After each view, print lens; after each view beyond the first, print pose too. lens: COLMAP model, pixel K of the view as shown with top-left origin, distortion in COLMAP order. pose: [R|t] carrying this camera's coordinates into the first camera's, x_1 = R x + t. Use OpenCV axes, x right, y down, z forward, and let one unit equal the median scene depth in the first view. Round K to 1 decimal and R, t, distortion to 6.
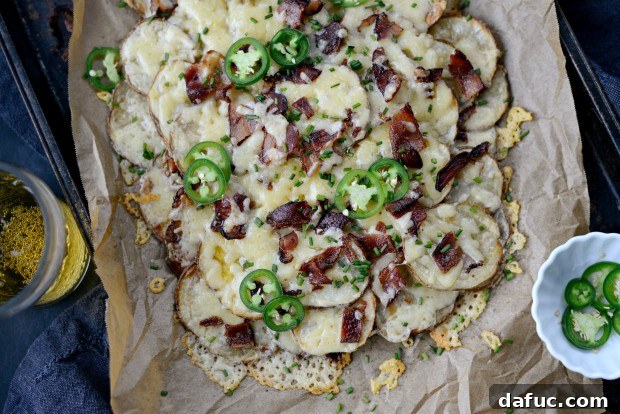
lens RADIAL K [[1007.3, 0, 308.1], [0, 1007.3, 207.4], [0, 0, 1]] dist [-0.138410, 0.000000]
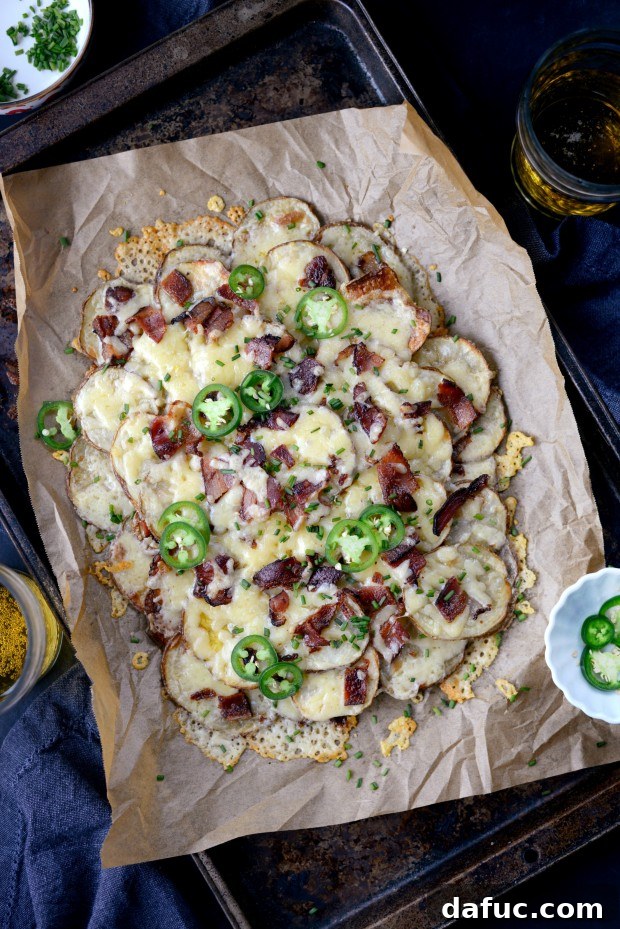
lens RADIAL K [[1509.3, 0, 311.2], [0, 1509.3, 463.4], [0, 0, 1]] dist [-0.138410, 0.000000]
pose [[0.996122, -0.085255, 0.021759, -0.009320], [0.084140, 0.995305, 0.047834, -0.155547], [-0.025735, -0.045817, 0.998618, -0.371681]]
